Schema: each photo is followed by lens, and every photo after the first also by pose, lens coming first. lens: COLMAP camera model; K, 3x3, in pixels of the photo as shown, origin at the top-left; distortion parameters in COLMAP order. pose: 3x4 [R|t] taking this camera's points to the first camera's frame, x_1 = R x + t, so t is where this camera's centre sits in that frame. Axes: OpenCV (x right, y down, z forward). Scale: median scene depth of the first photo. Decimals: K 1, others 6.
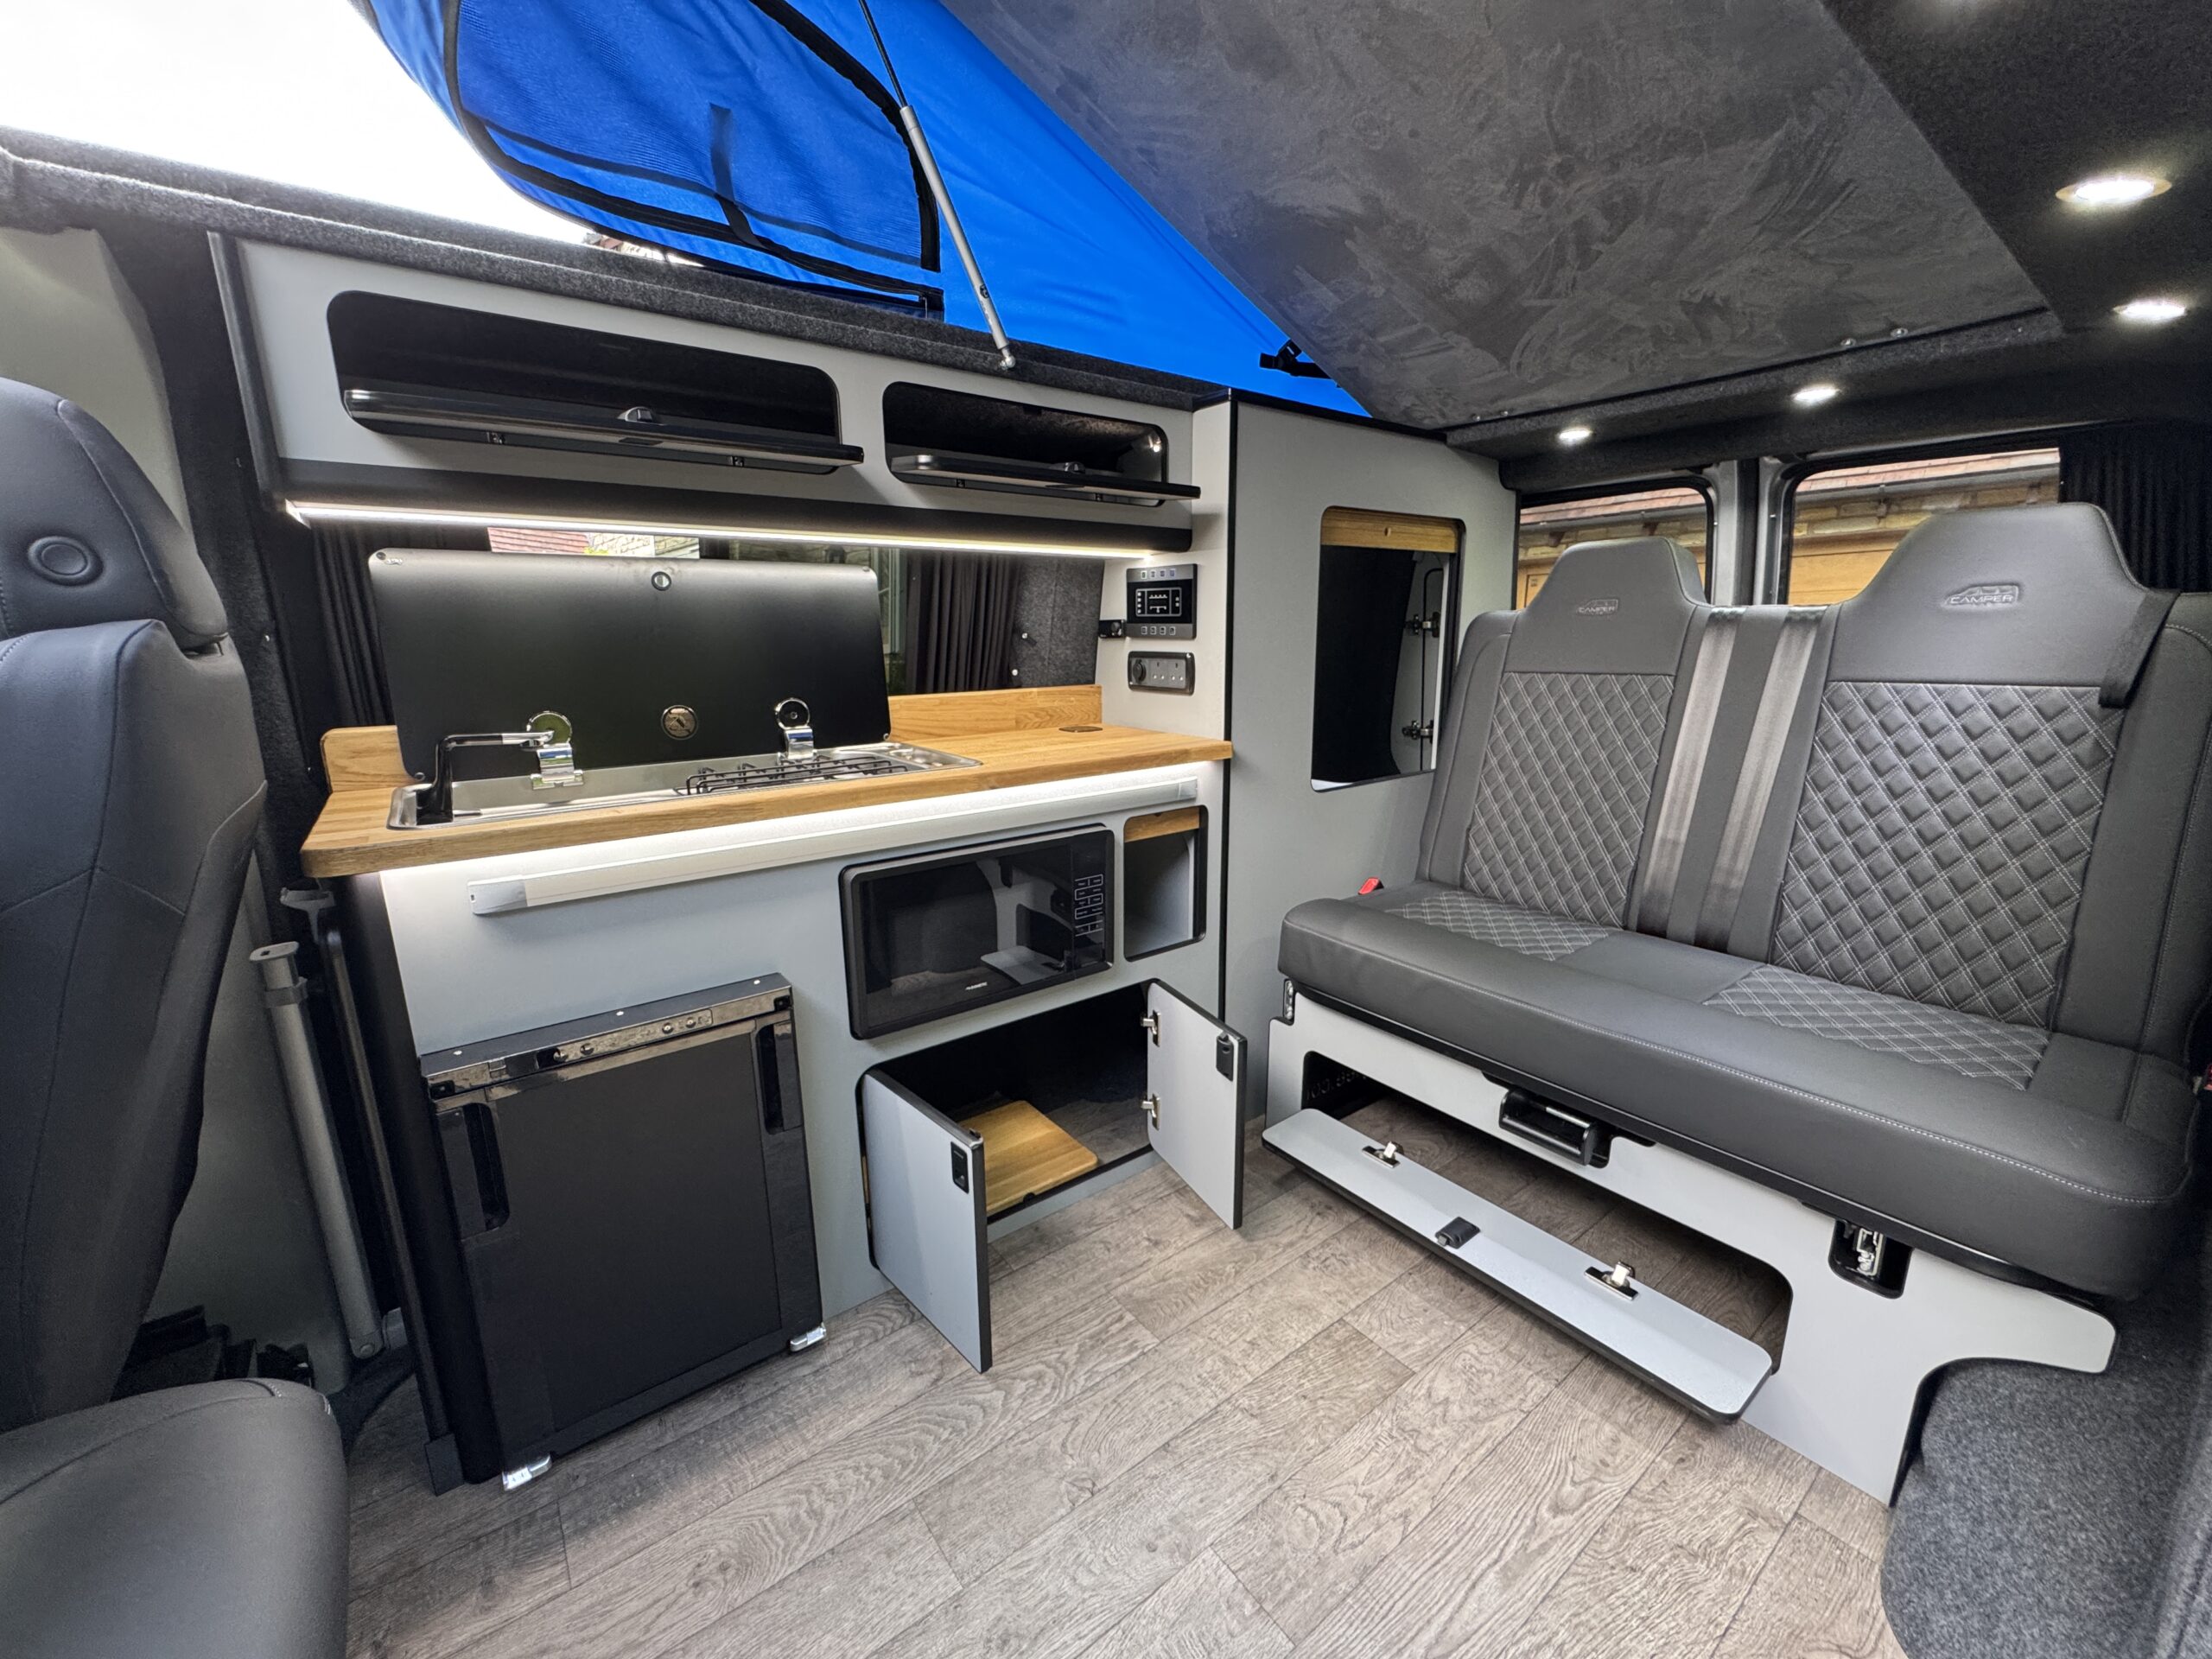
lens RADIAL K [[885.0, 0, 1103.2], [0, 885.0, 827.1], [0, 0, 1]] dist [-0.001897, 0.000139]
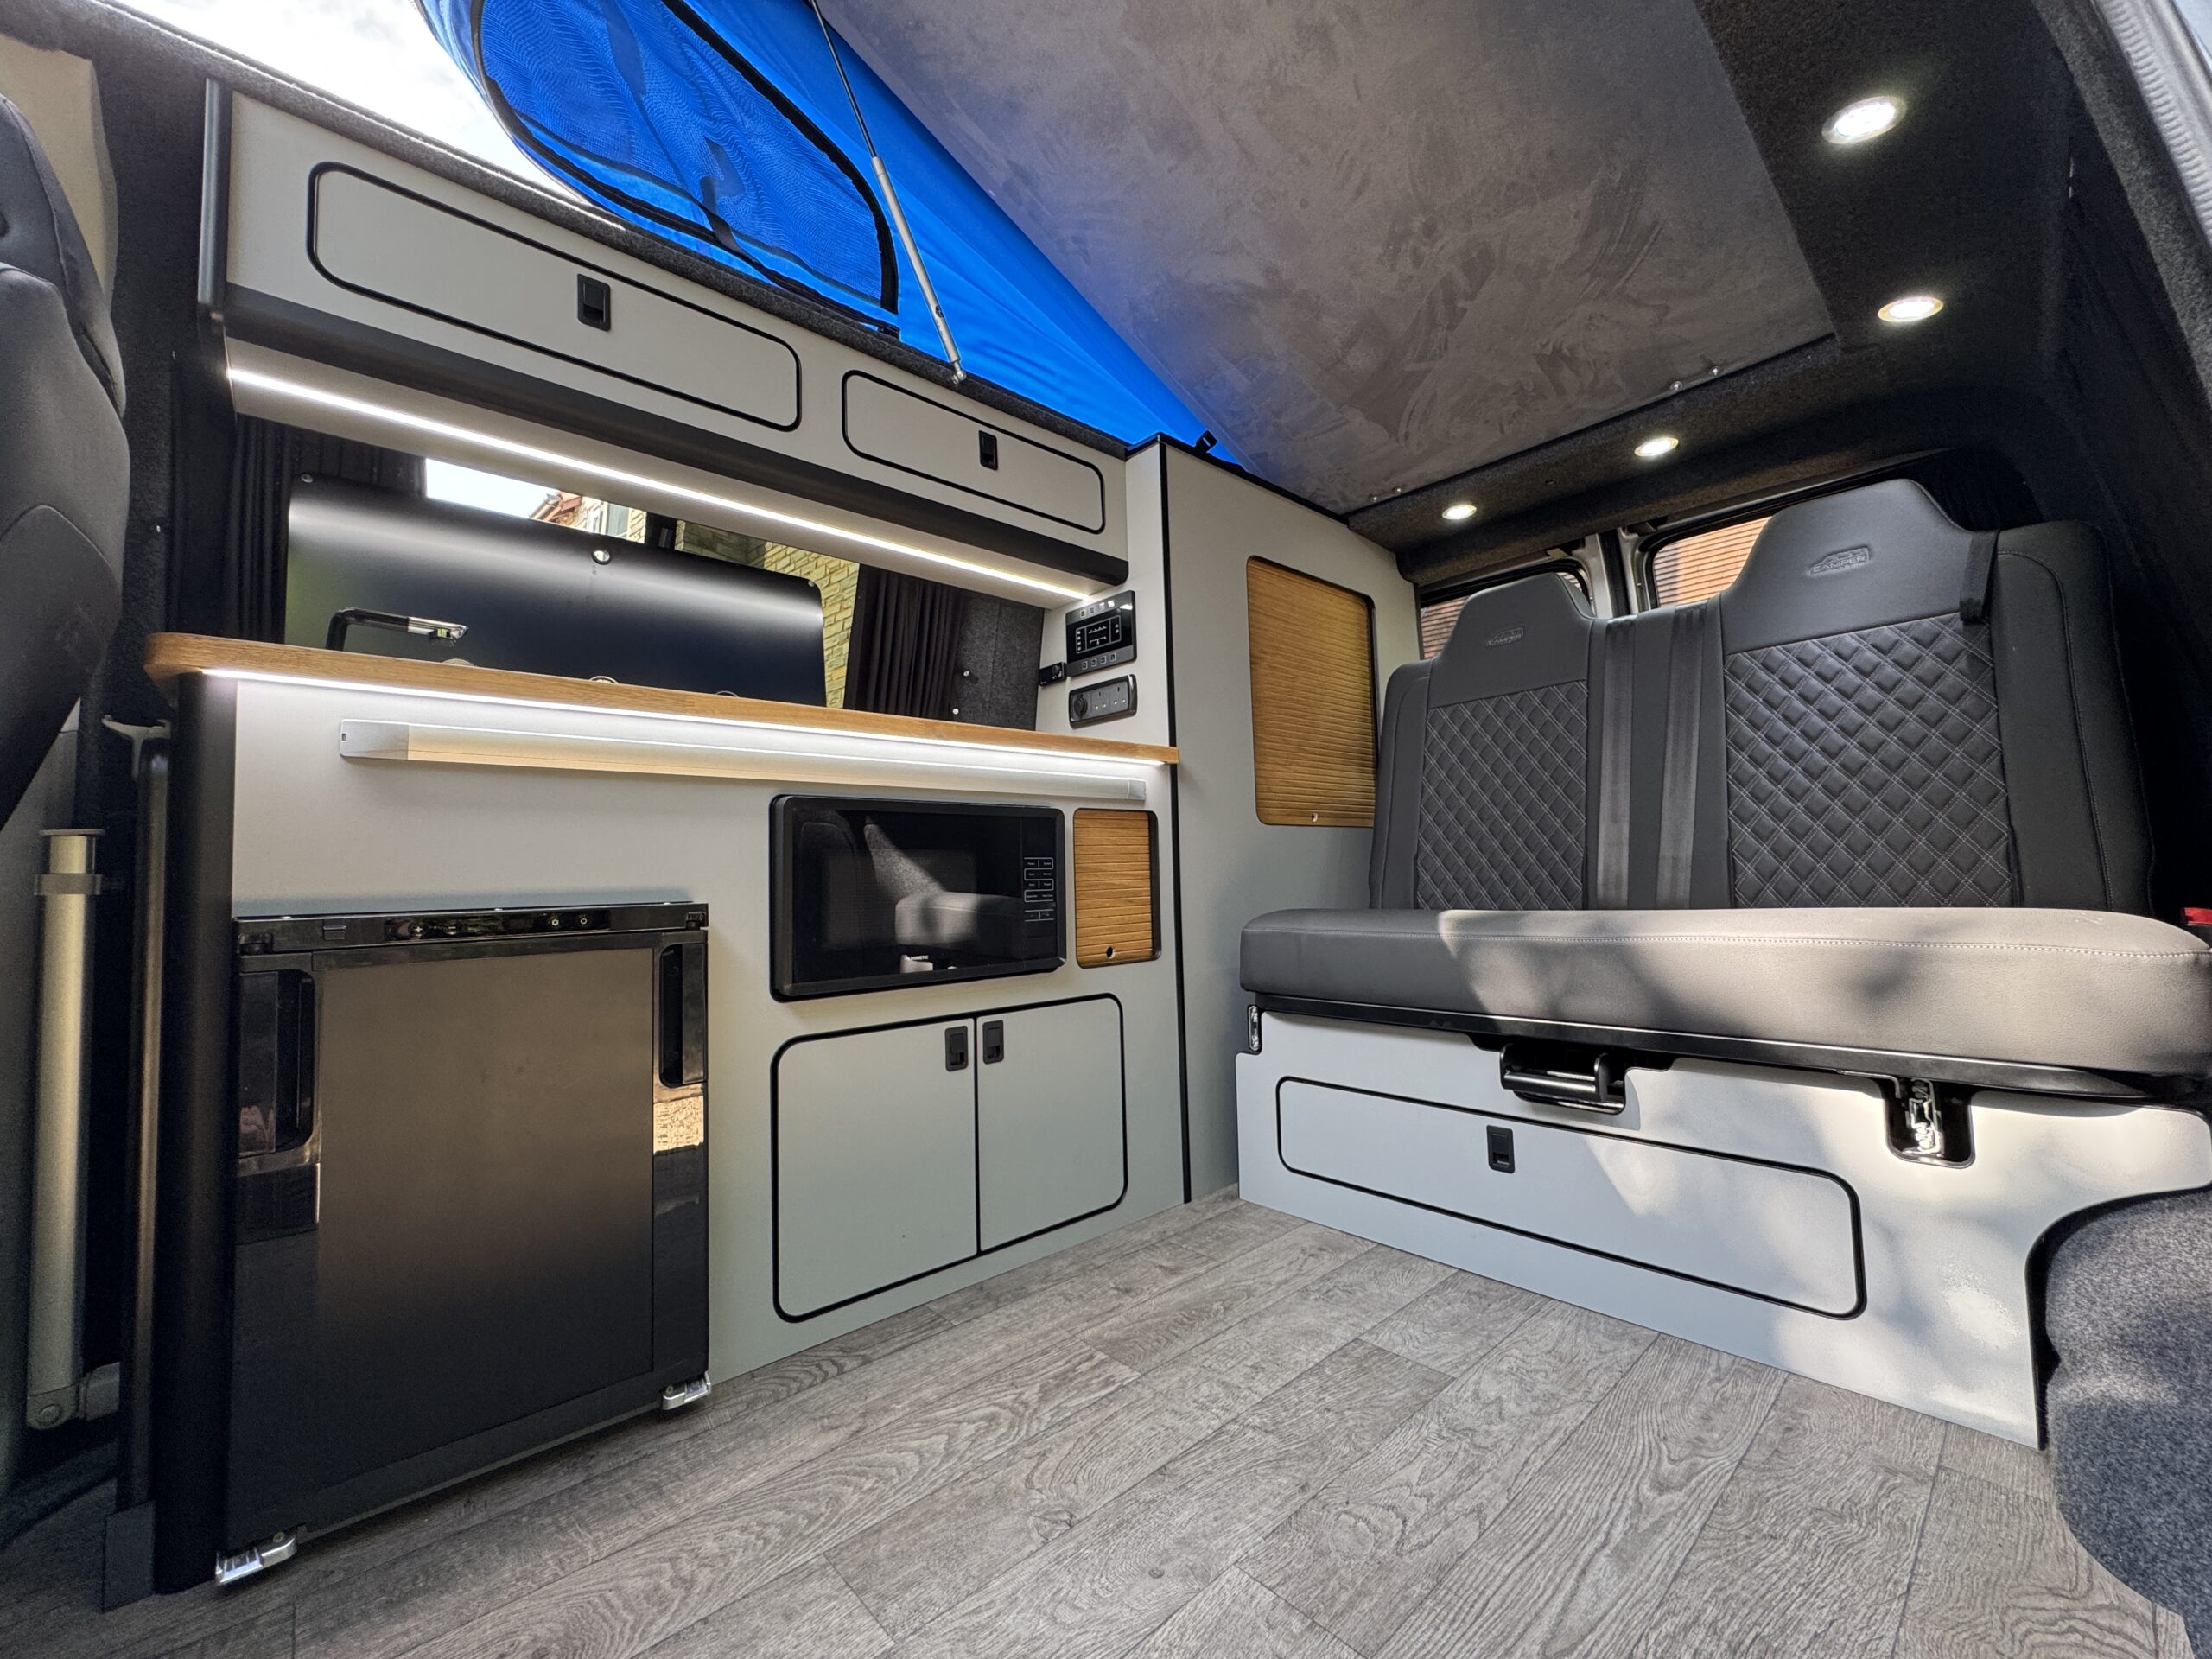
lens RADIAL K [[885.0, 0, 1103.2], [0, 885.0, 828.0], [0, 0, 1]] dist [-0.001897, 0.000139]
pose [[0.995751, -0.012007, 0.091300, -0.039028], [0.037077, 0.959824, -0.278142, 0.338270], [-0.084293, 0.280345, 0.956191, 0.102127]]
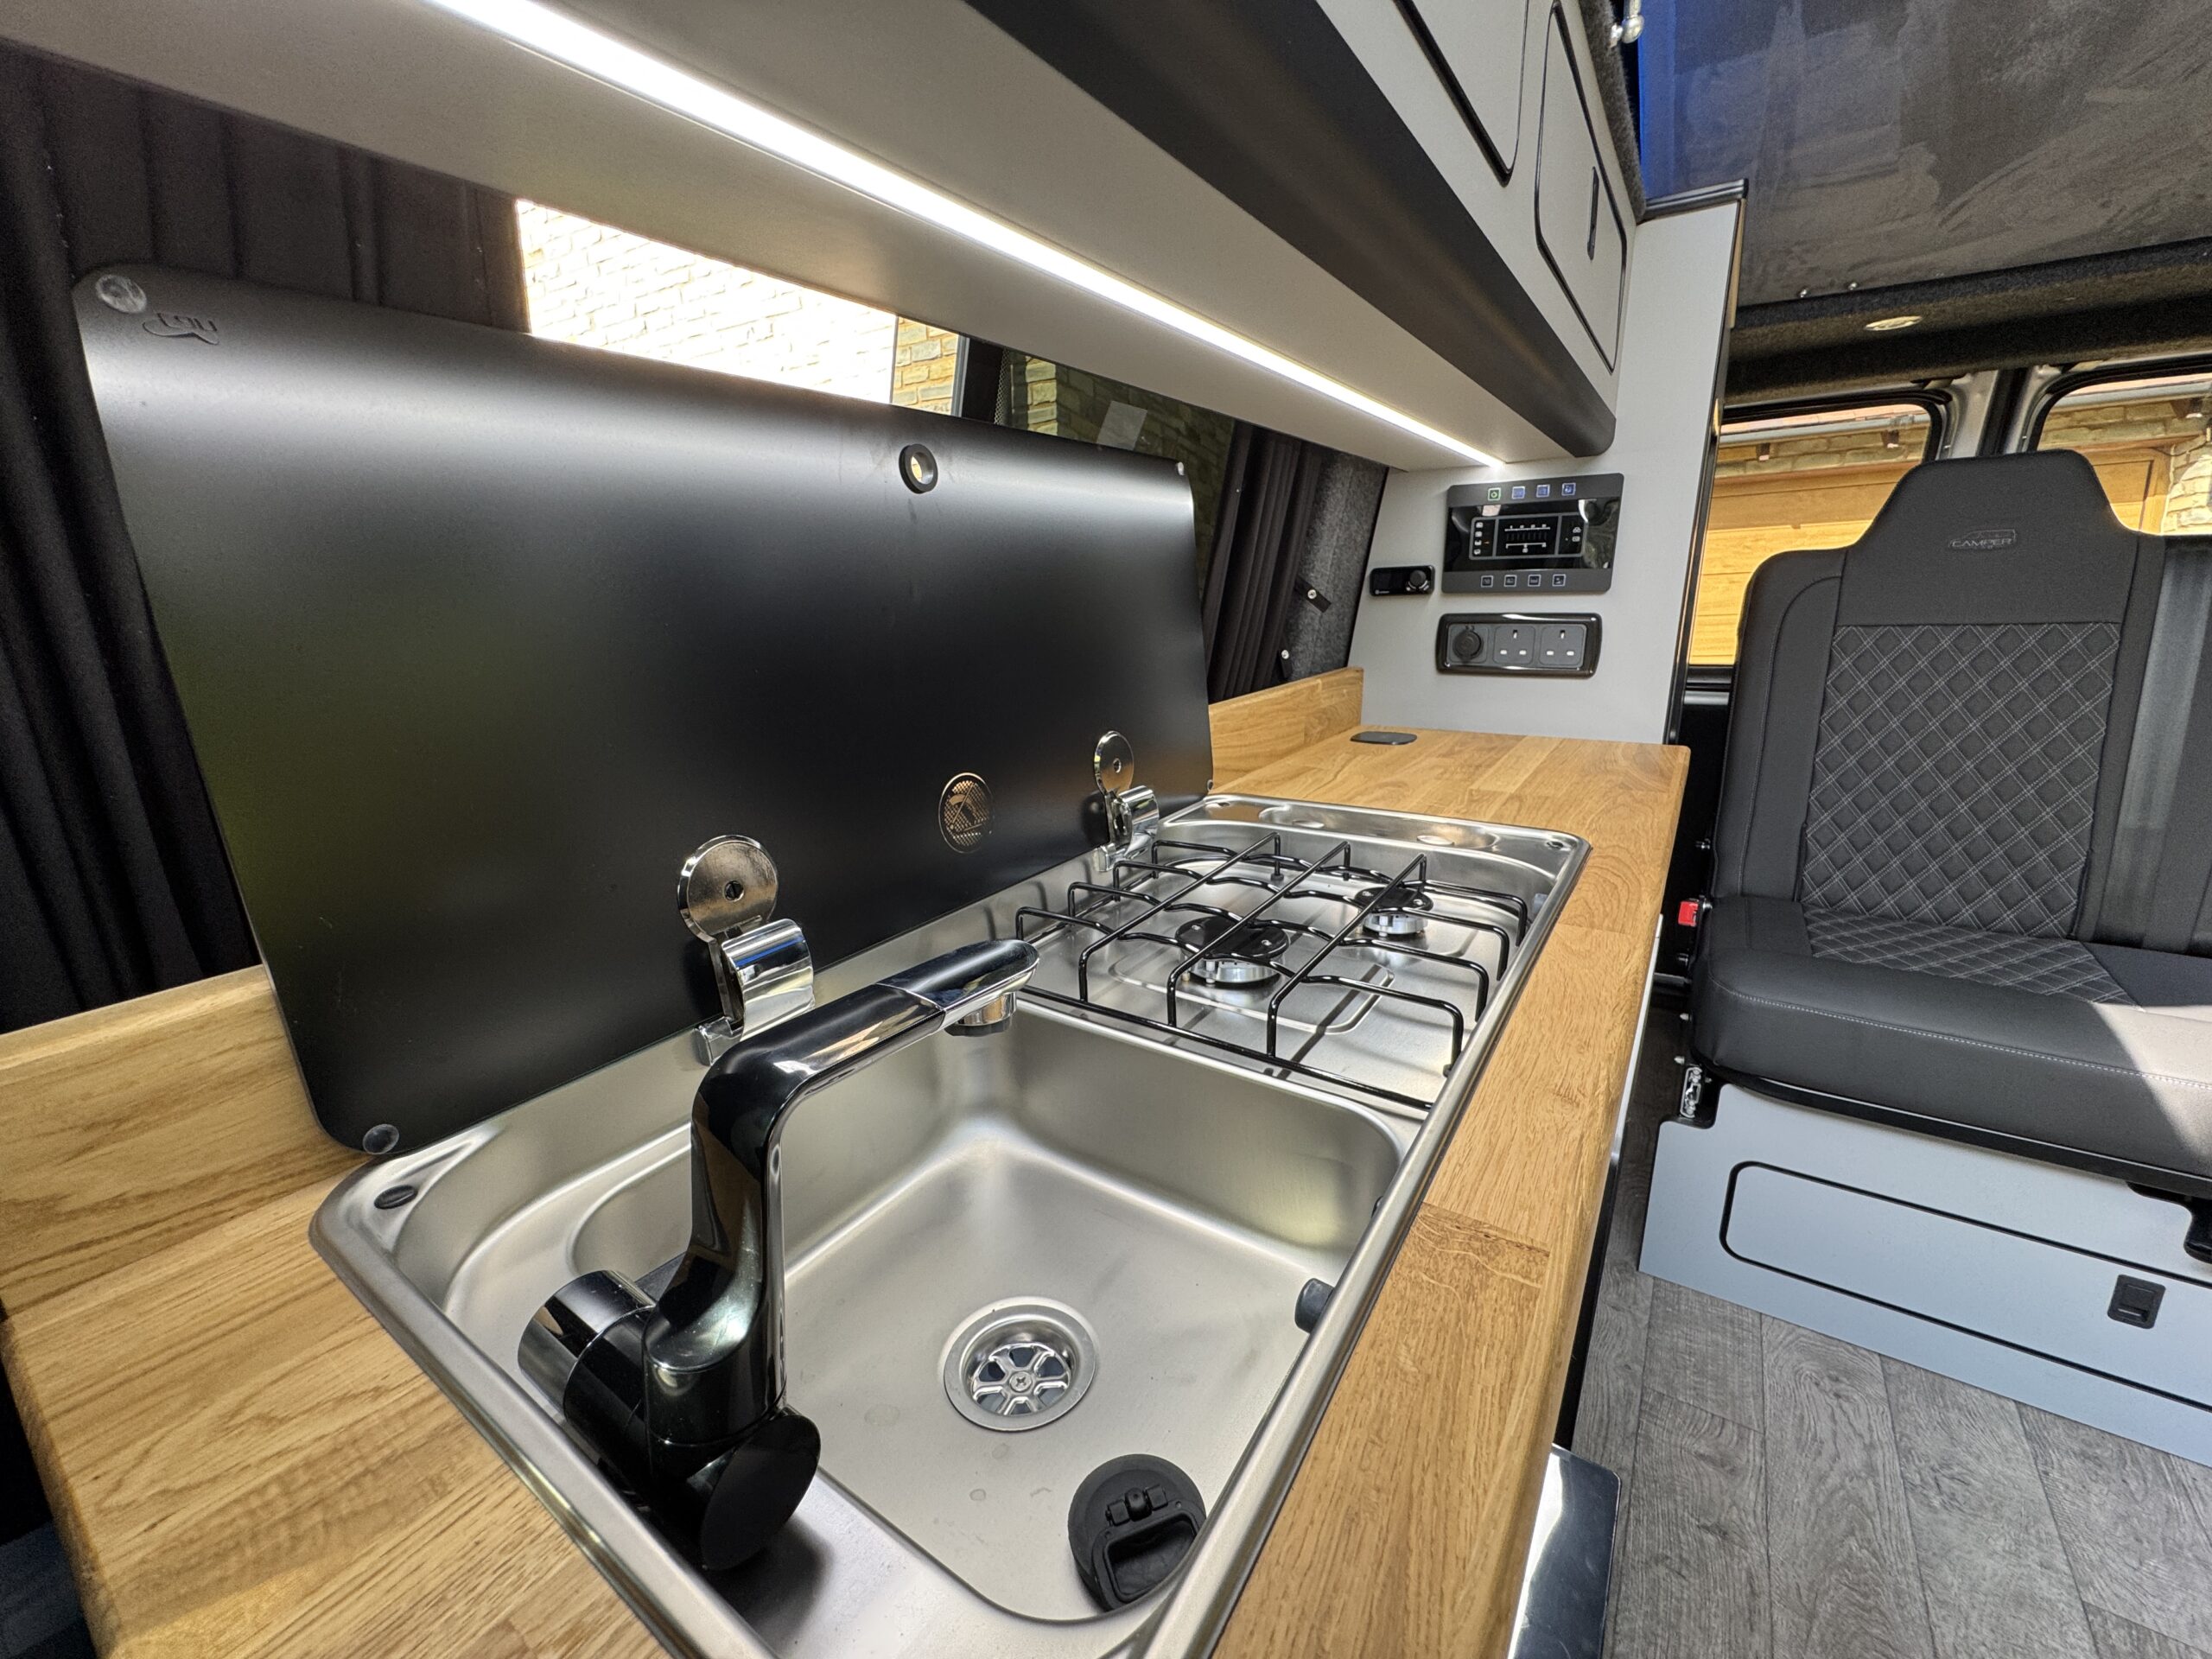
lens RADIAL K [[885.0, 0, 1103.3], [0, 885.0, 827.2], [0, 0, 1]] dist [-0.001897, 0.000139]
pose [[0.945224, -0.105891, 0.308771, -0.614258], [0.093923, 0.994145, 0.053416, -0.143818], [-0.312619, -0.021490, 0.949635, 0.646407]]
